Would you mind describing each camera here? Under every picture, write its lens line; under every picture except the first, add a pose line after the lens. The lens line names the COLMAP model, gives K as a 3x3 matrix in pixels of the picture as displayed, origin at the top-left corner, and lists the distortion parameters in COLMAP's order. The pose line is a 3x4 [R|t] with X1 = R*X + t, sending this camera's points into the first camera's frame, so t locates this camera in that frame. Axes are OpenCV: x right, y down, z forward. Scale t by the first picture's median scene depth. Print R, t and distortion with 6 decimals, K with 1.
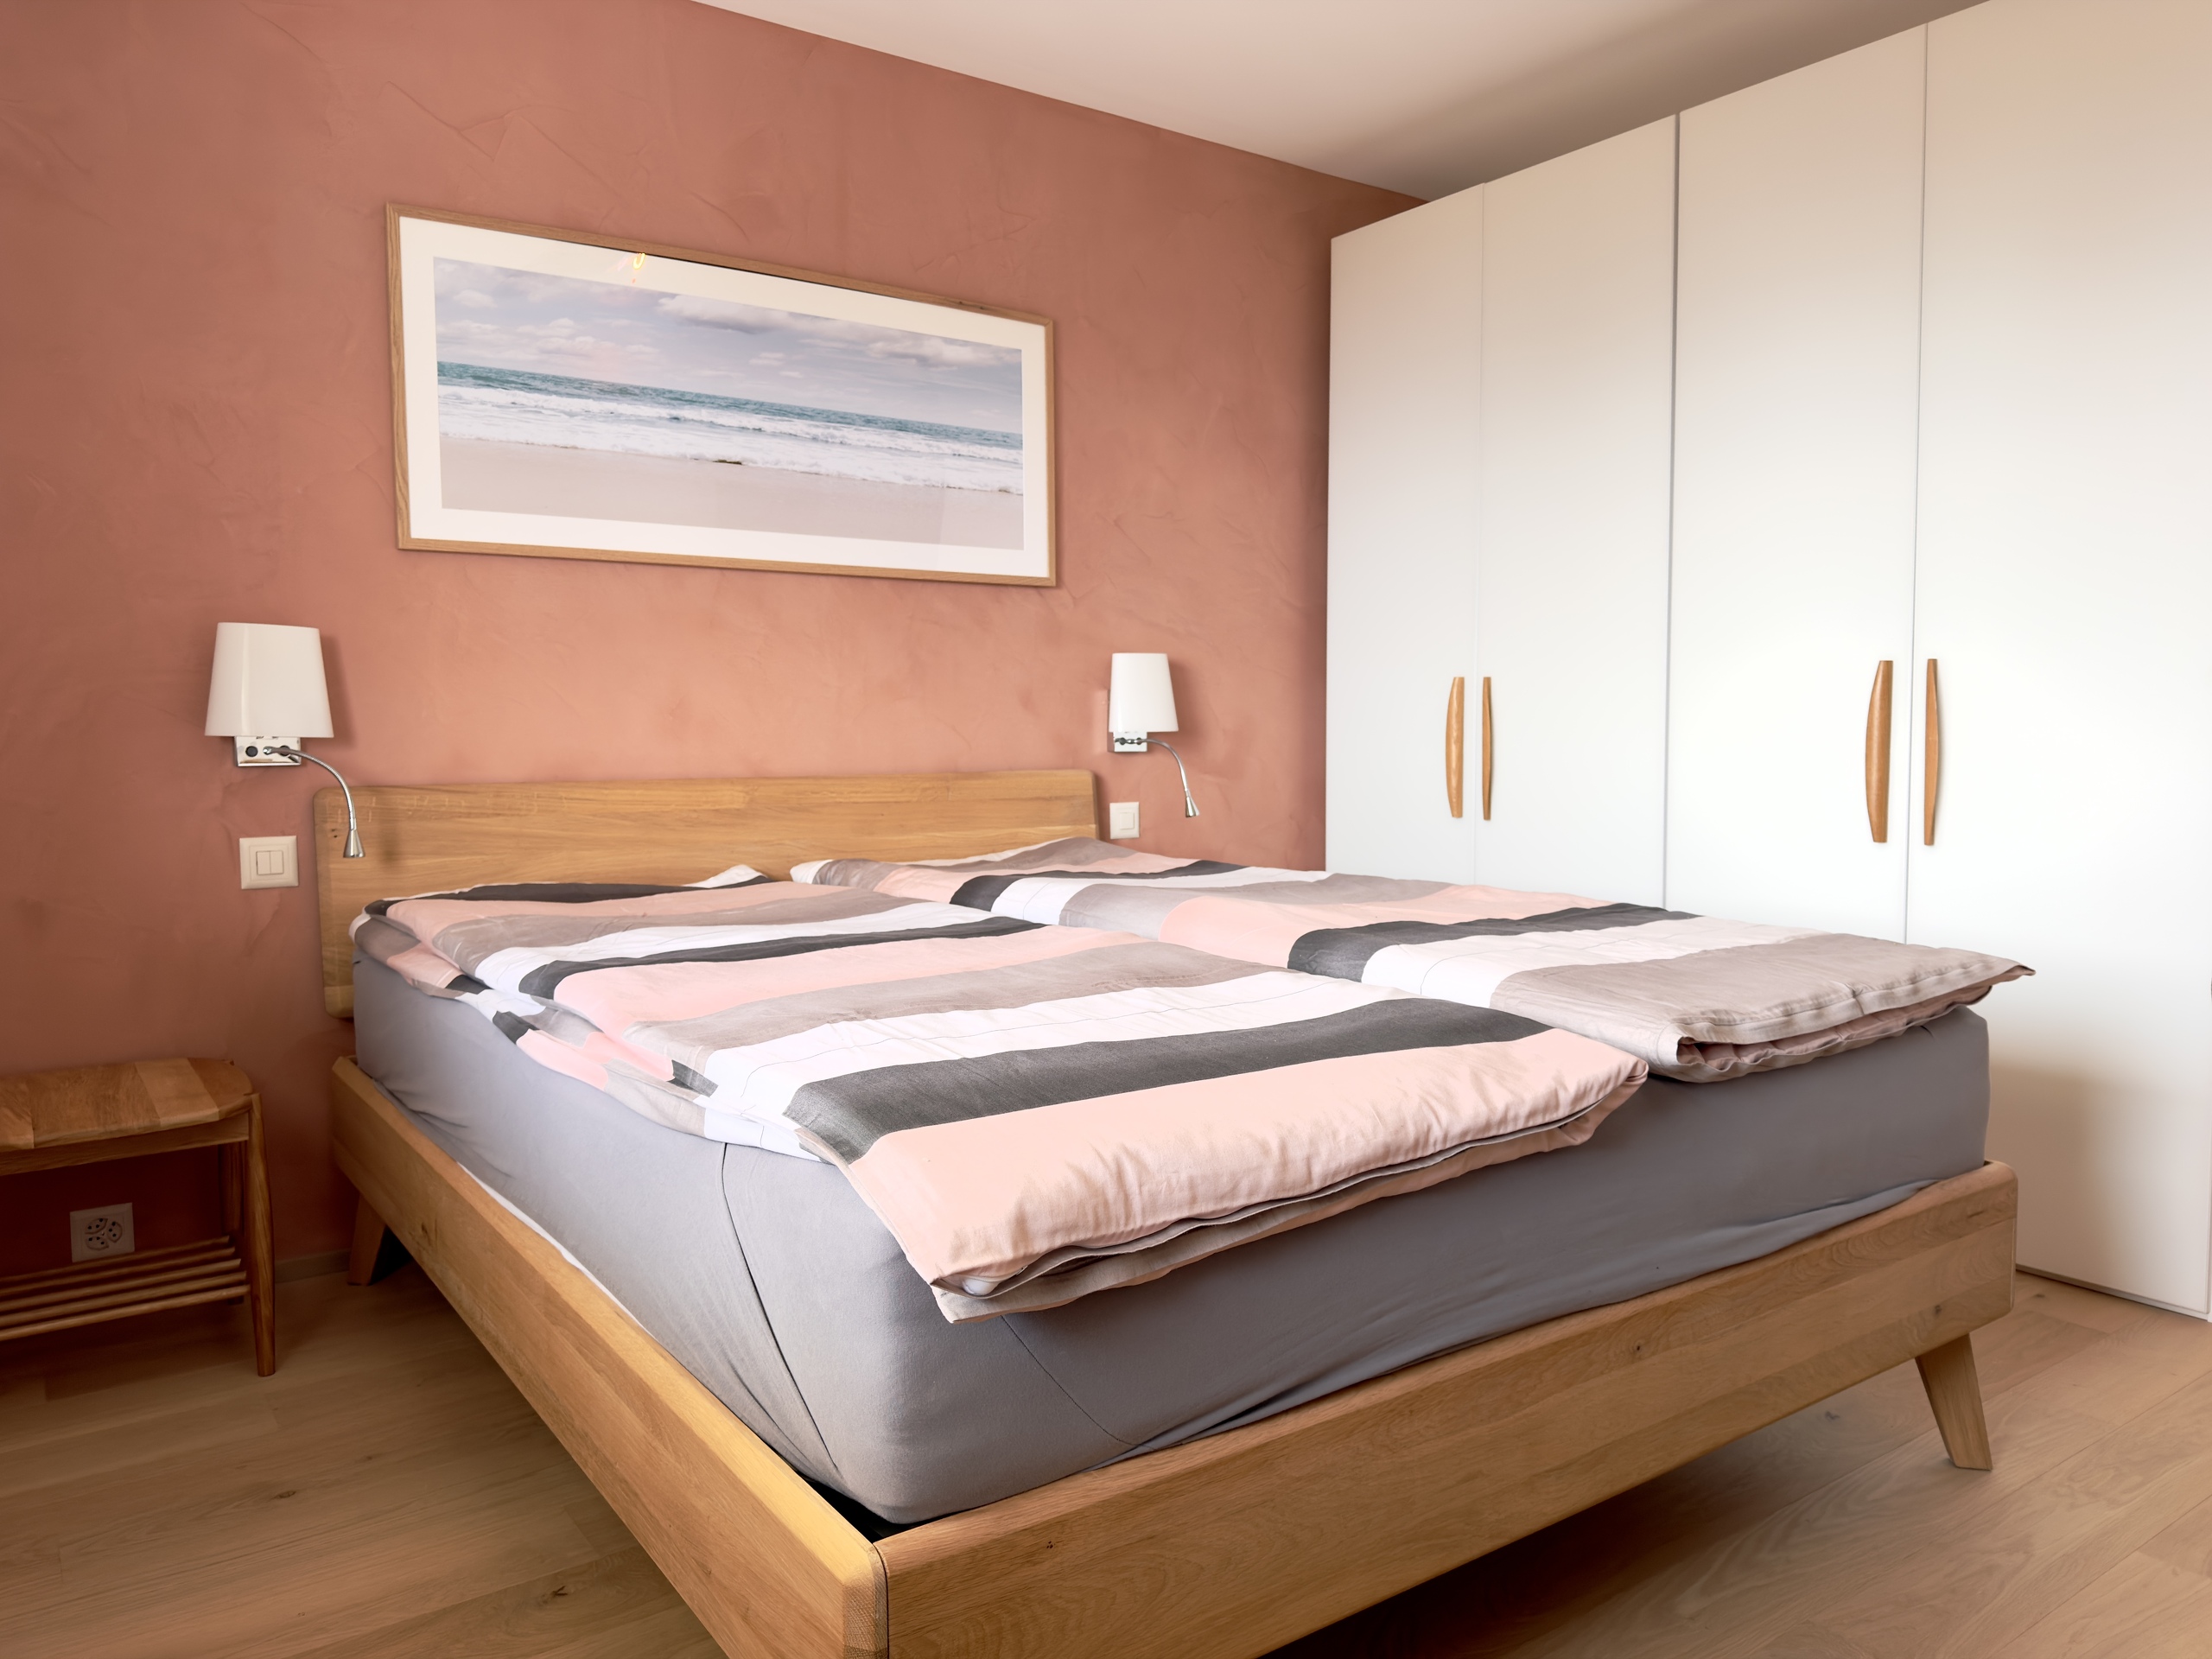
lens RADIAL K [[1562.6, 0, 1106.3], [0, 1562.6, 841.7], [0, 0, 1]] dist [0.030516, -0.127387]
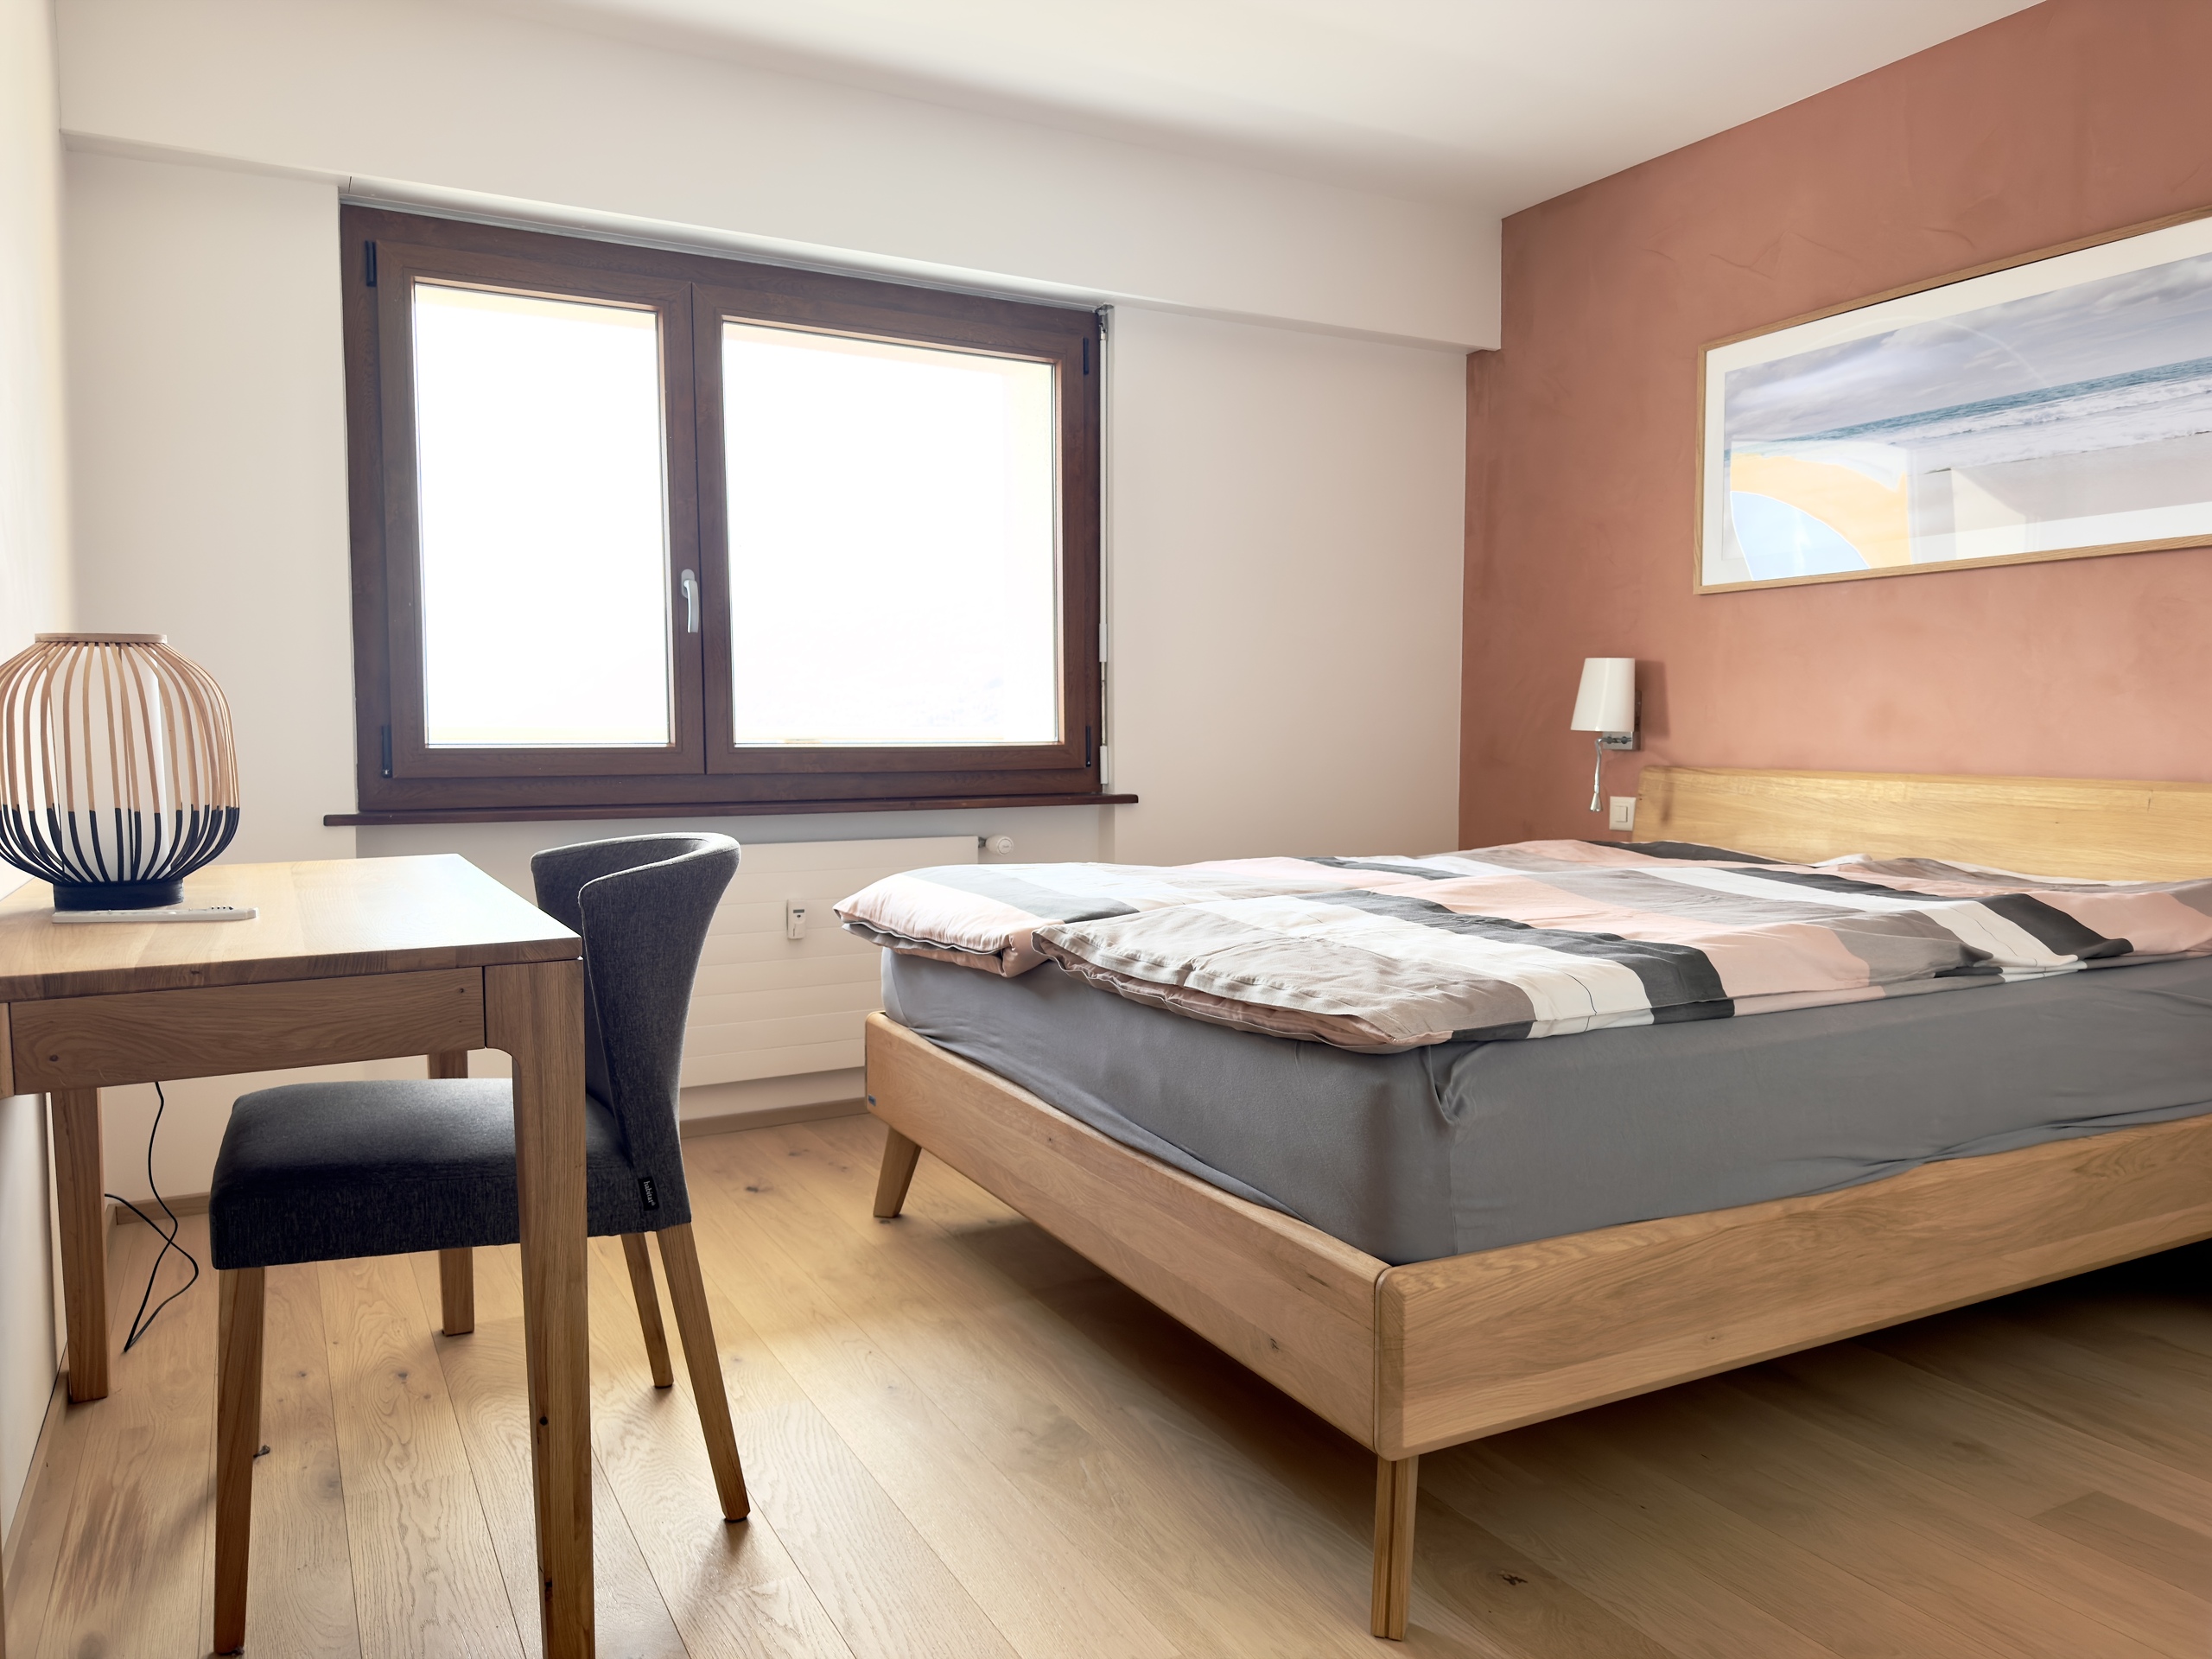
lens RADIAL K [[1550.9, 0, 1106.0], [0, 1550.9, 829.5], [0, 0, 1]] dist [0.047935, -0.051336]
pose [[-0.121280, 0.067818, -0.990299, 0.867780], [-0.062683, 0.995149, 0.075826, -0.046368], [0.990637, 0.071271, -0.116440, 0.573655]]
